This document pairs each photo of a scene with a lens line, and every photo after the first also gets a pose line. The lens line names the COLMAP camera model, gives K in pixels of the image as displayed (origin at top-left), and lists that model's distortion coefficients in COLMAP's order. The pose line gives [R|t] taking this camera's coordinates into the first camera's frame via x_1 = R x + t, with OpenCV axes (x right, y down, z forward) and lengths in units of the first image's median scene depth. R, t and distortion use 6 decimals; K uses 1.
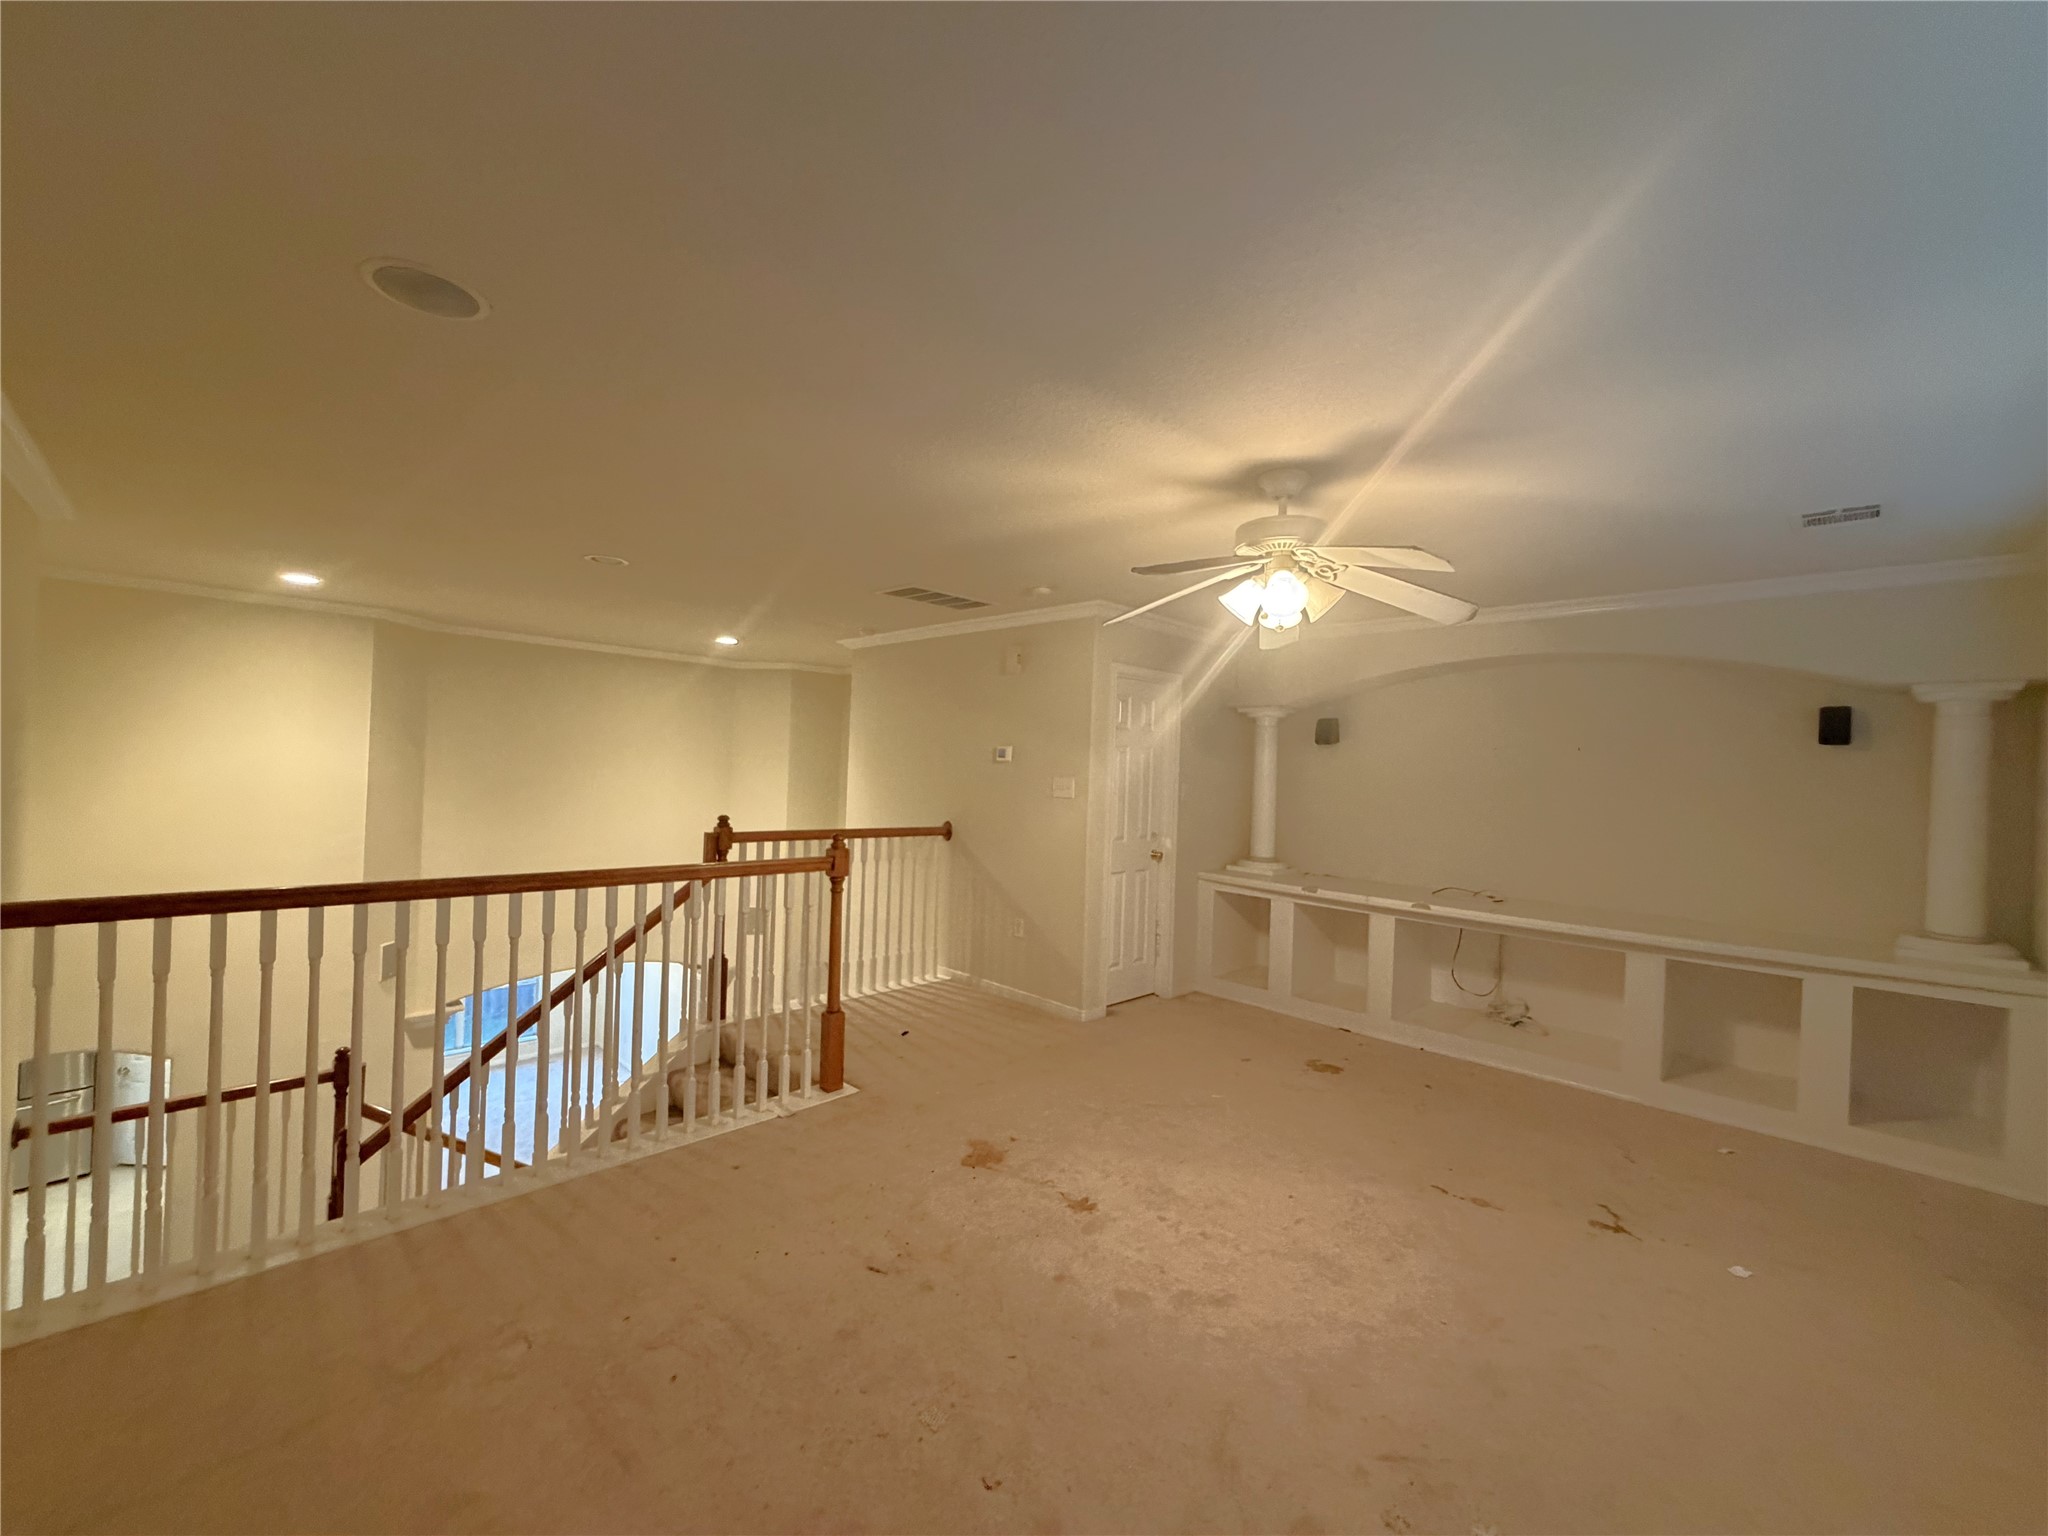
lens RADIAL K [[813.8, 0, 1012.6], [0, 813.8, 770.6], [0, 0, 1]] dist [-0.000325, 0.000132]
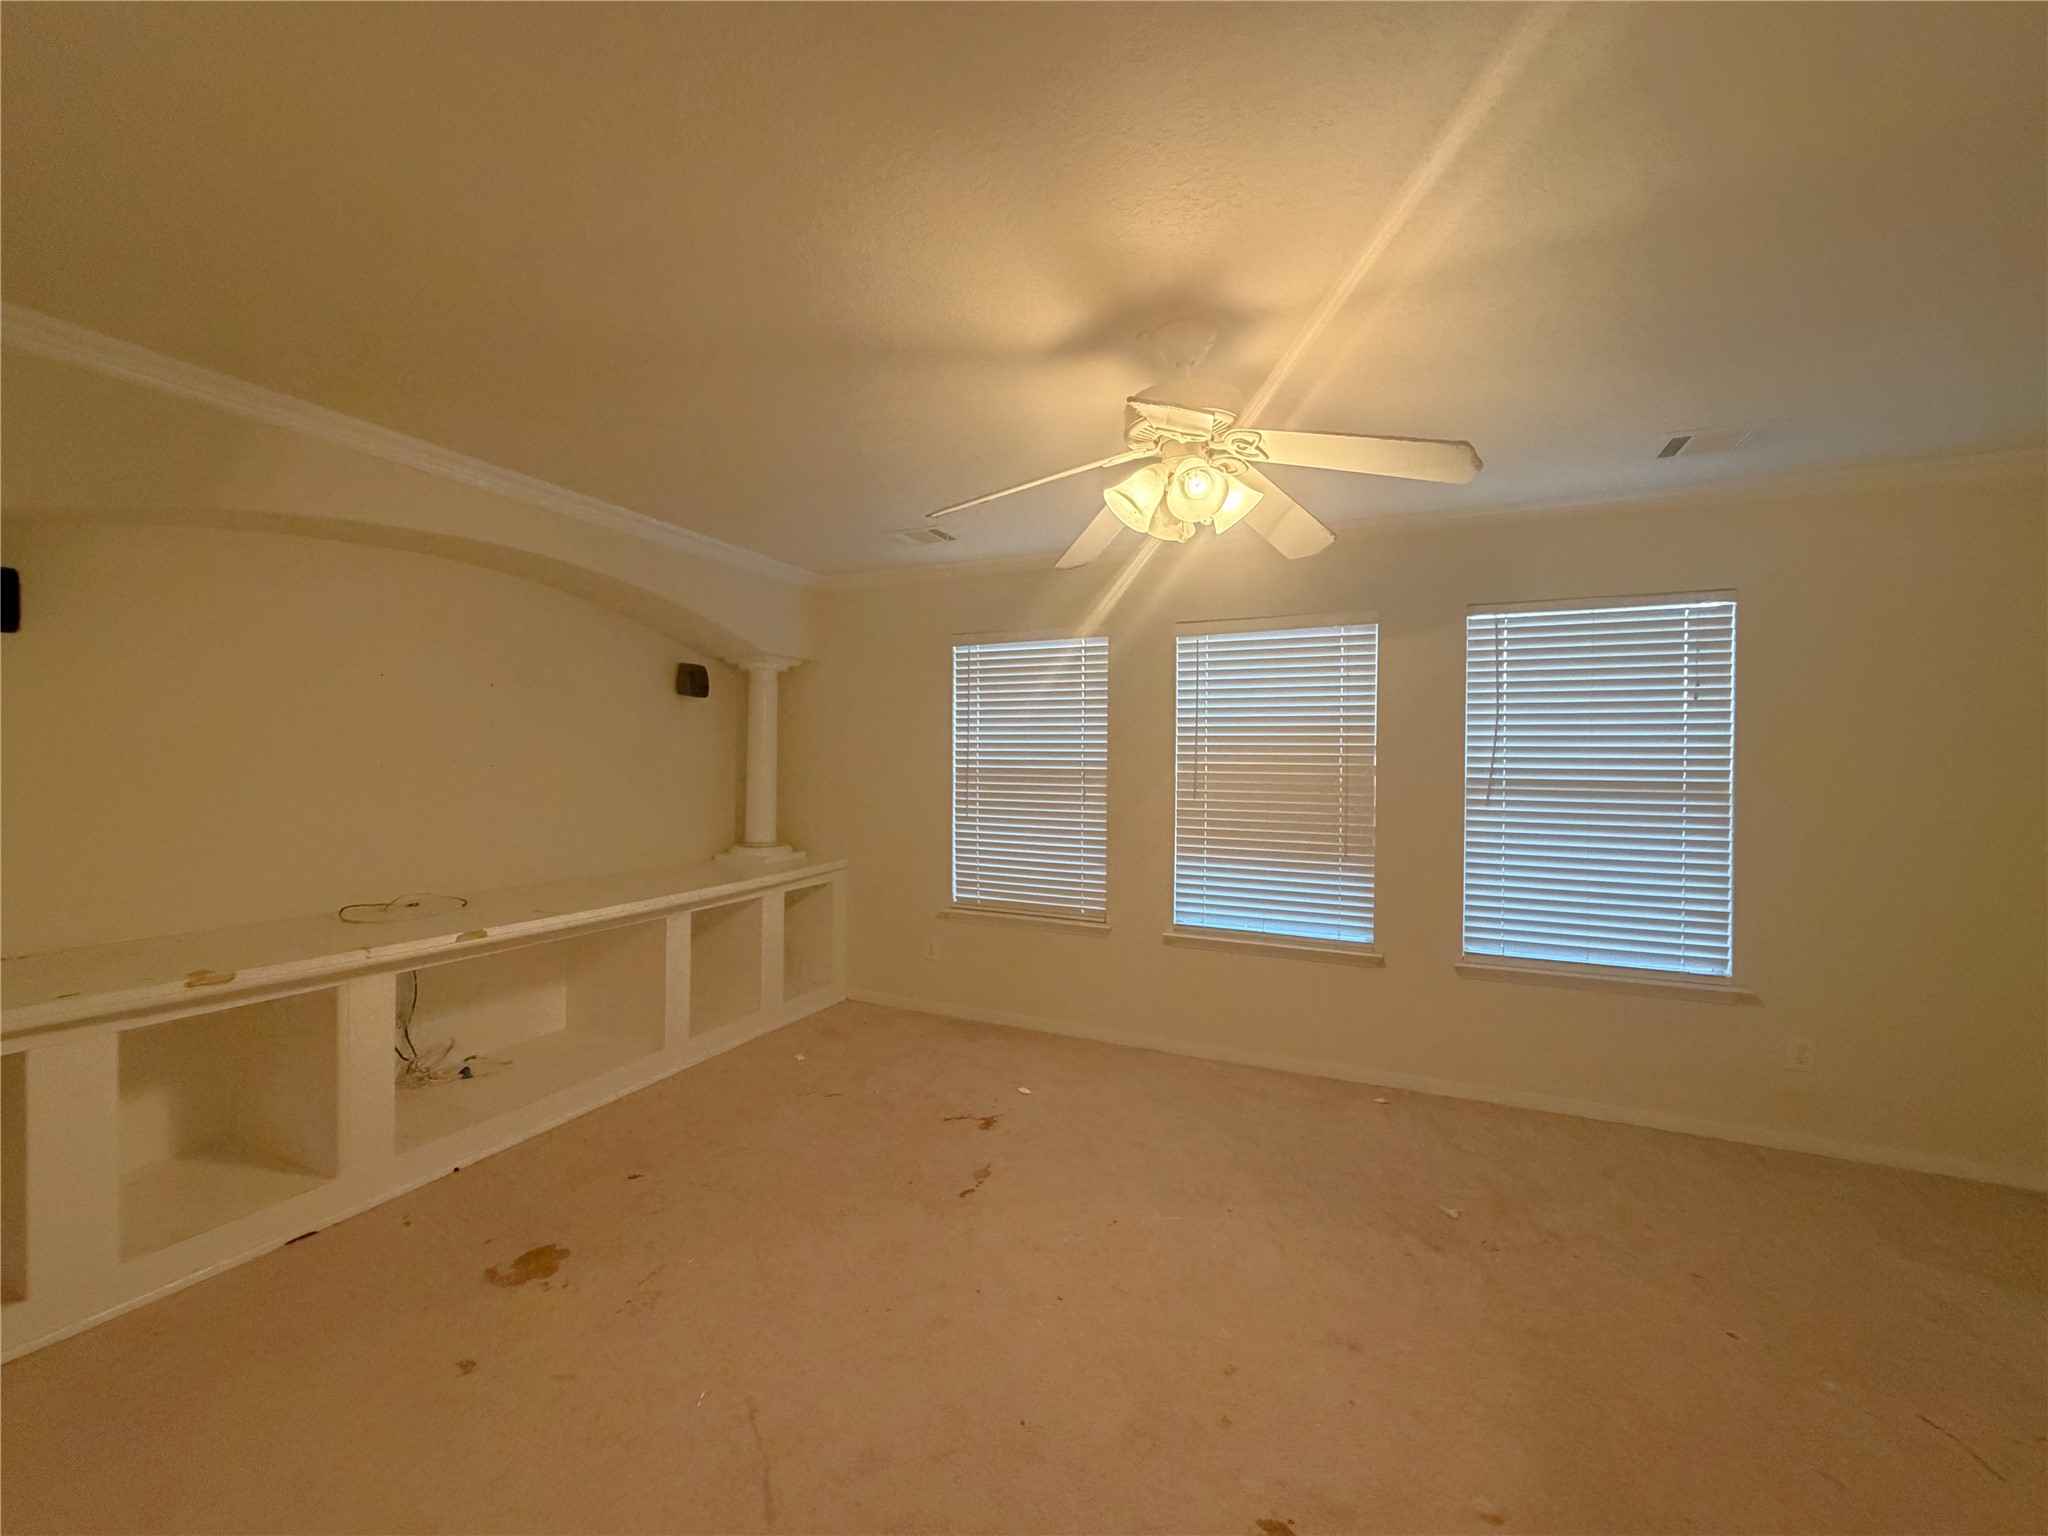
lens RADIAL K [[813.9, 0, 1016.7], [0, 813.9, 768.1], [0, 0, 1]] dist [-0.000248, 0.000439]
pose [[-0.378821, -0.063321, 0.923301, -0.261529], [-0.048979, 0.997630, 0.048323, -0.009306], [-0.924173, -0.026917, -0.381025, 1.091948]]
